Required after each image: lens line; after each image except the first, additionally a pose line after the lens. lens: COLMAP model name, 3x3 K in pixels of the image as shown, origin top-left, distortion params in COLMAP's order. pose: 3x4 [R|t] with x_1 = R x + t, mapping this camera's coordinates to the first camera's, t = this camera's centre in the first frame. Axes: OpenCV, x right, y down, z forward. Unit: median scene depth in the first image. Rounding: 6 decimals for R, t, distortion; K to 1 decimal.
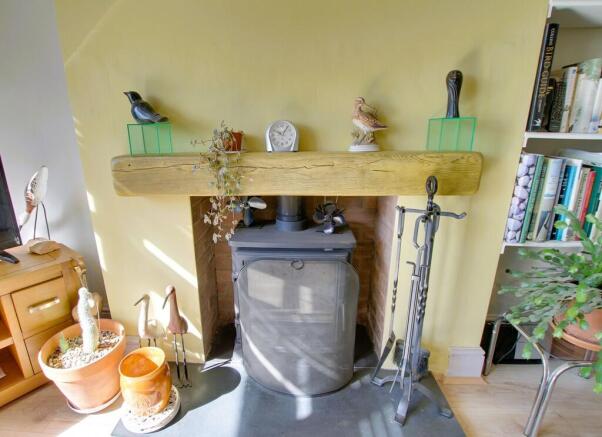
lens RADIAL K [[300.1, 0, 269.9], [0, 300.1, 224.6], [0, 0, 1]] dist [-0.021010, -0.000204]
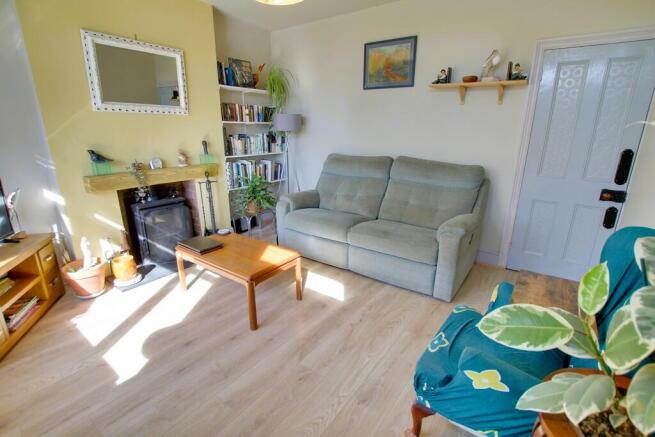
lens RADIAL K [[307.8, 0, 325.5], [0, 307.8, 217.3], [0, 0, 1]] dist [-0.018511, 0.000167]
pose [[0.542978, -0.218353, 0.810862, -1.507151], [0.229155, 0.967482, 0.107079, 0.252907], [-0.807876, 0.127672, 0.575358, -1.856651]]
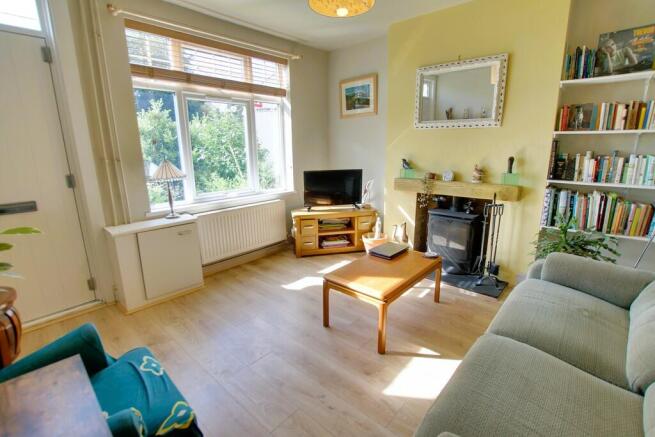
lens RADIAL K [[307.8, 0, 326.2], [0, 307.8, 218.0], [0, 0, 1]] dist [-0.018511, 0.000167]
pose [[0.782273, 0.146212, -0.605534, 0.969505], [-0.177431, 0.984097, 0.008402, 0.300470], [0.597133, 0.100868, 0.795775, -2.046276]]
